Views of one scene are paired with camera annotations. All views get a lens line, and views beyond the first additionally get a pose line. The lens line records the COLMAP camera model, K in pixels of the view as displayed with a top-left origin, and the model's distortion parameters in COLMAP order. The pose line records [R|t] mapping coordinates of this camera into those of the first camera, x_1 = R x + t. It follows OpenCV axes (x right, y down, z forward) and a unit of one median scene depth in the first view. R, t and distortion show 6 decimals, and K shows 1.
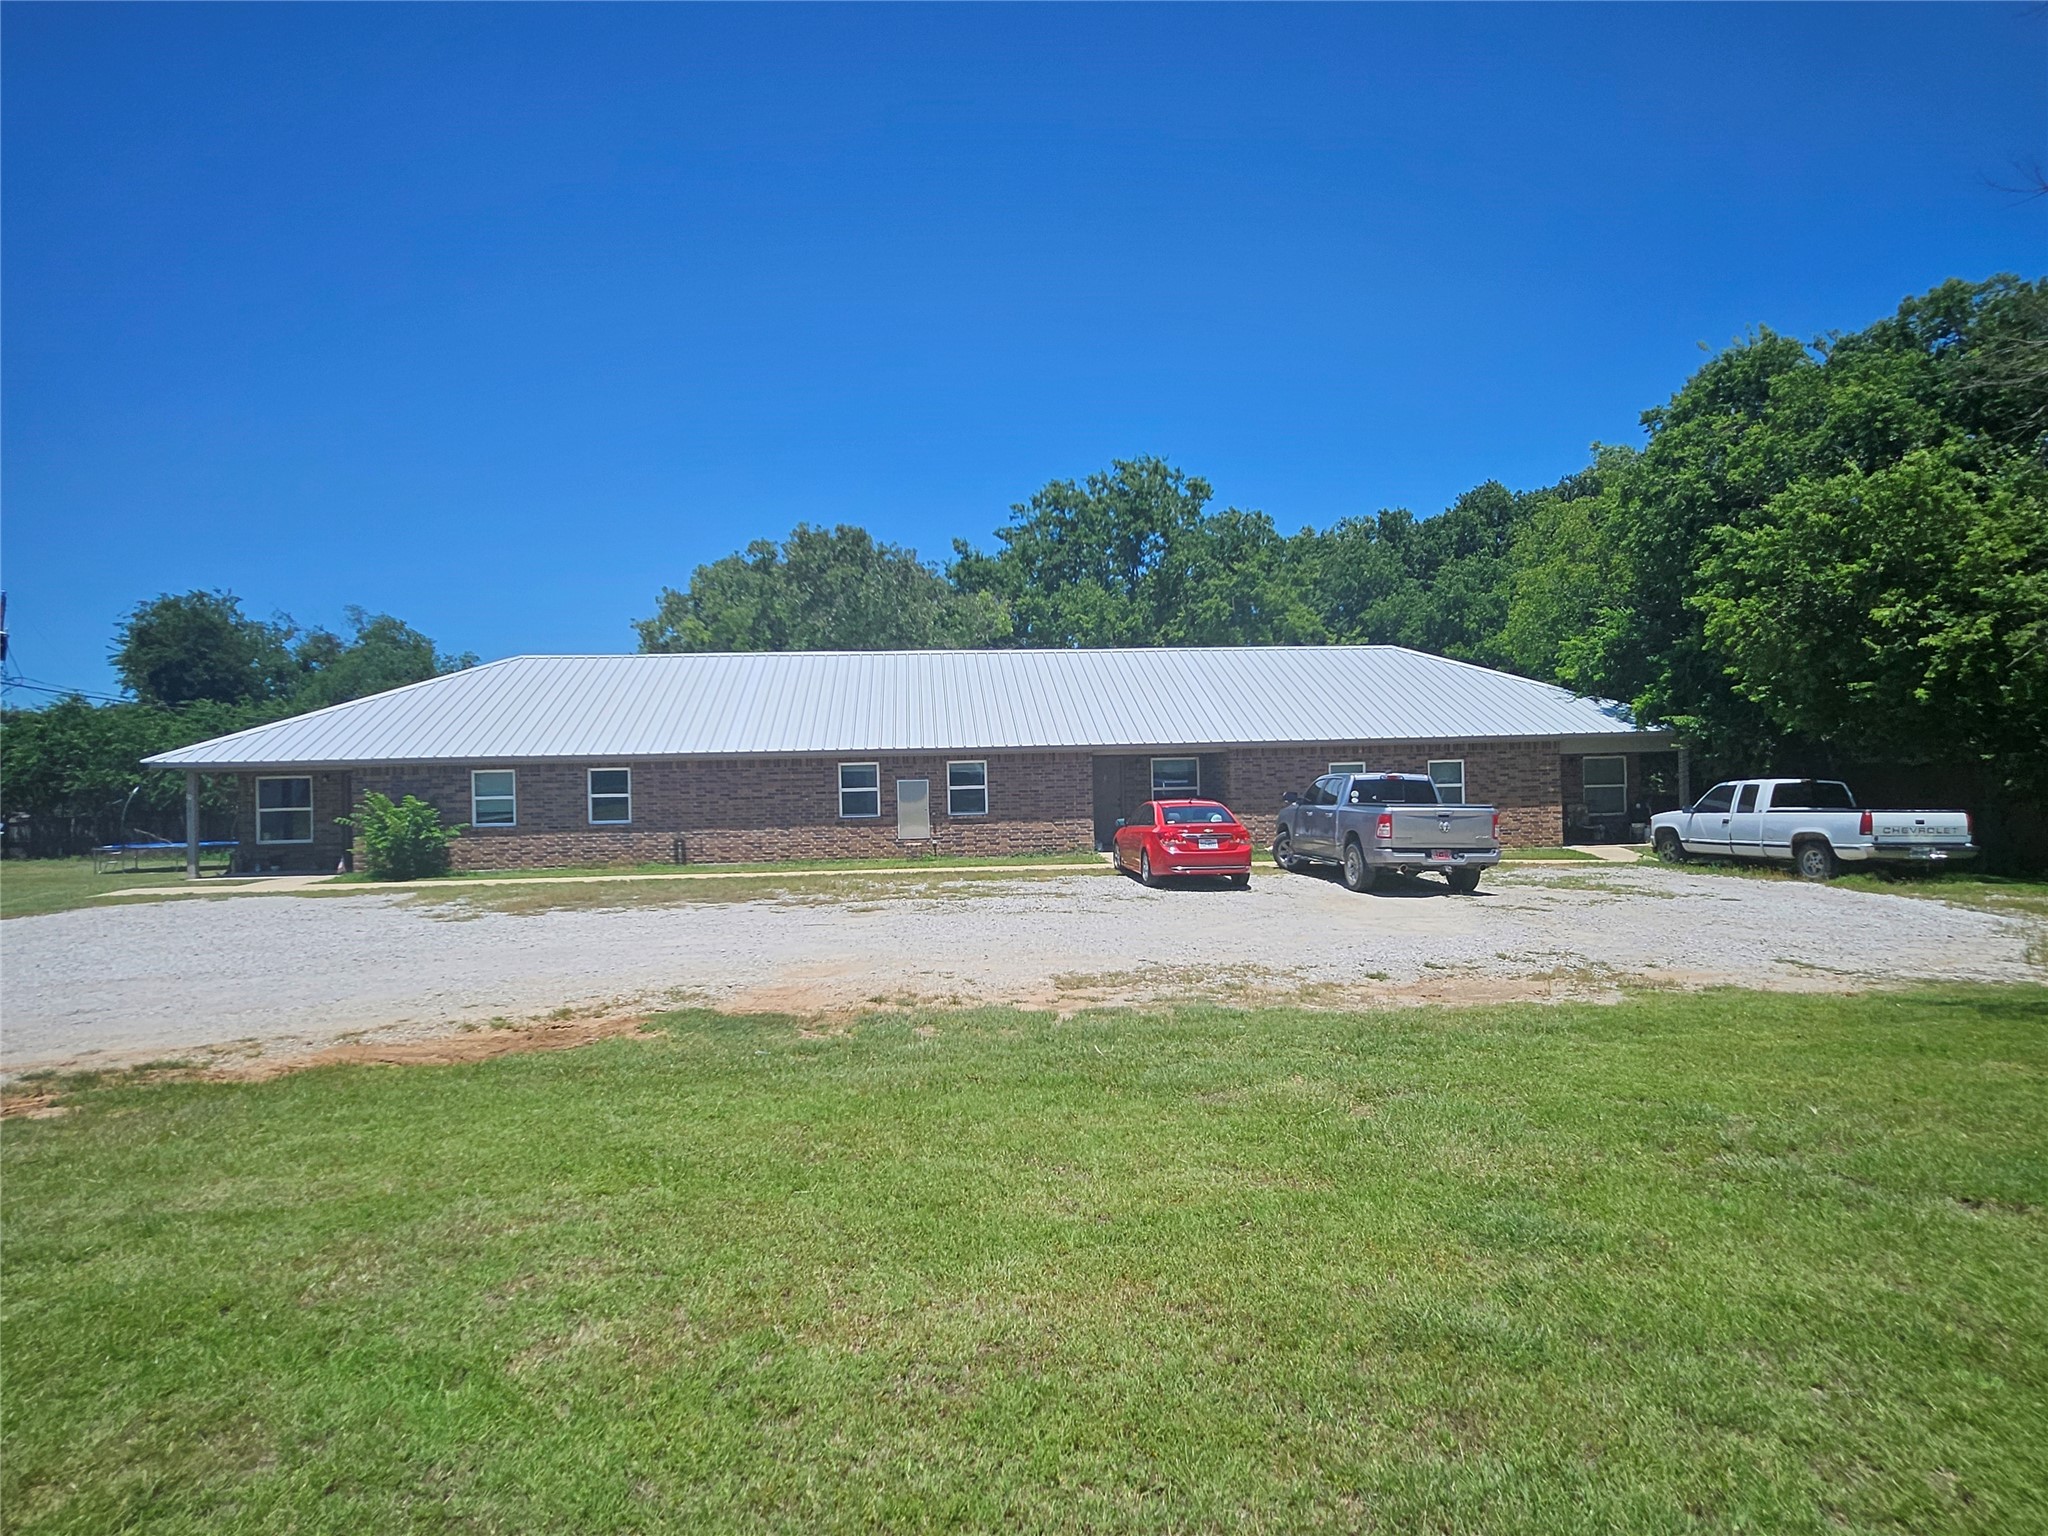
lens RADIAL K [[816.6, 0, 1026.1], [0, 816.6, 764.9], [0, 0, 1]] dist [-0.003039, -0.000007]
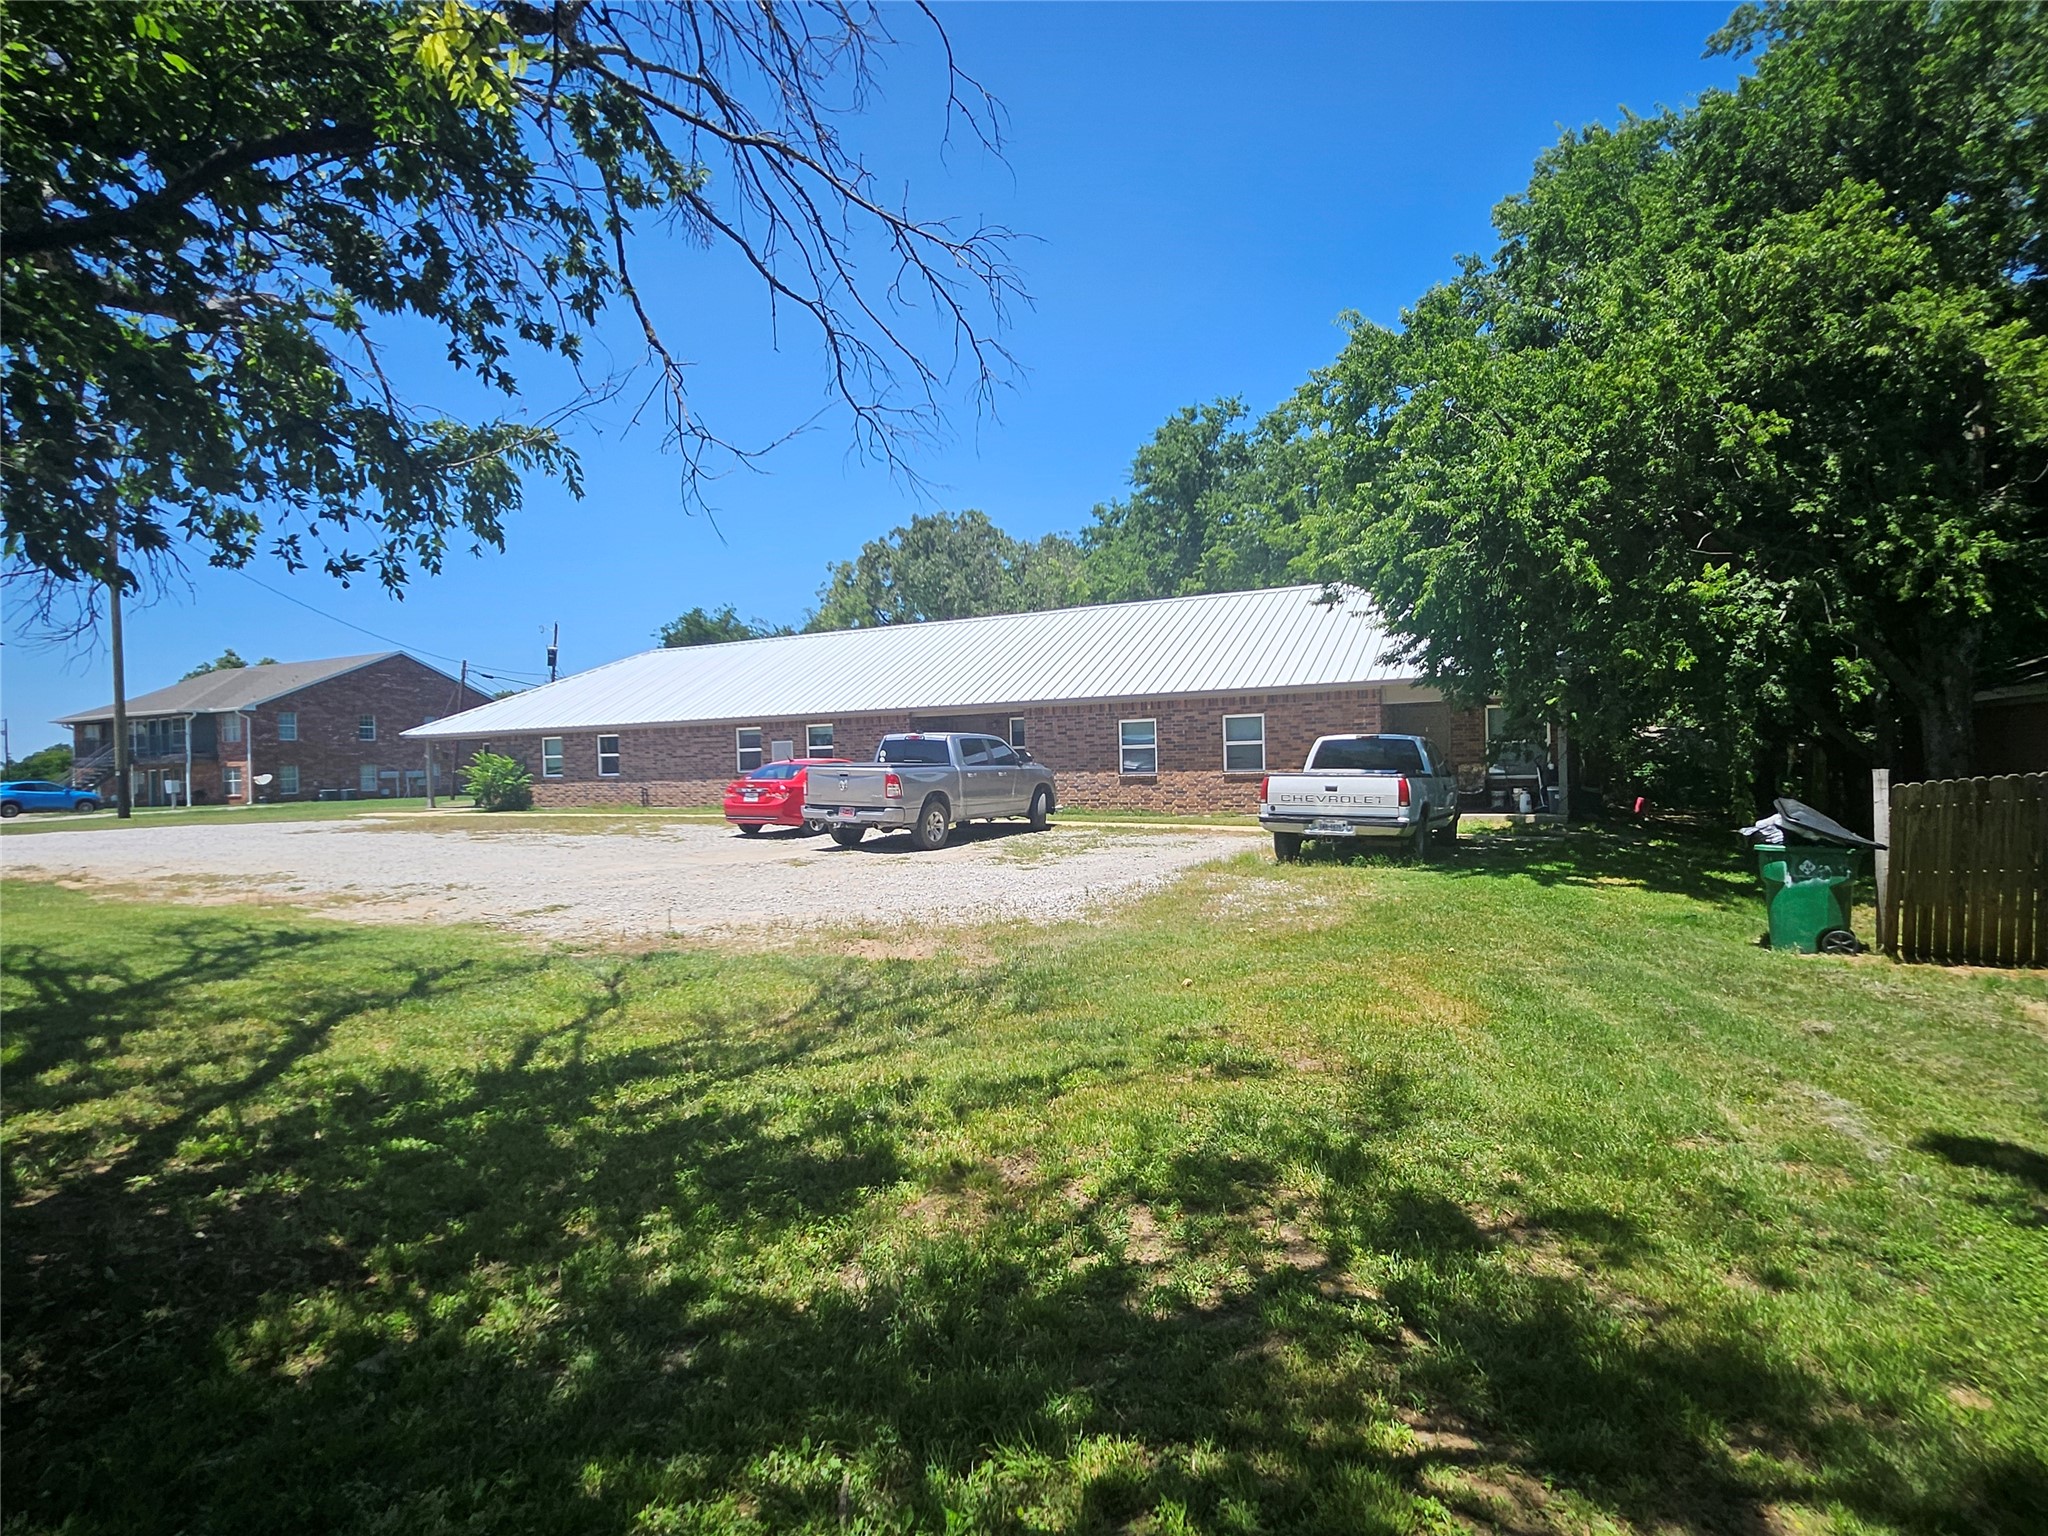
lens RADIAL K [[816.6, 0, 1030.9], [0, 816.6, 759.9], [0, 0, 1]] dist [-0.003039, -0.000007]
pose [[0.900672, 0.001709, -0.434497, 0.673340], [0.018378, 0.998948, 0.042023, 0.001897], [0.434111, -0.045834, 0.899692, 0.088534]]
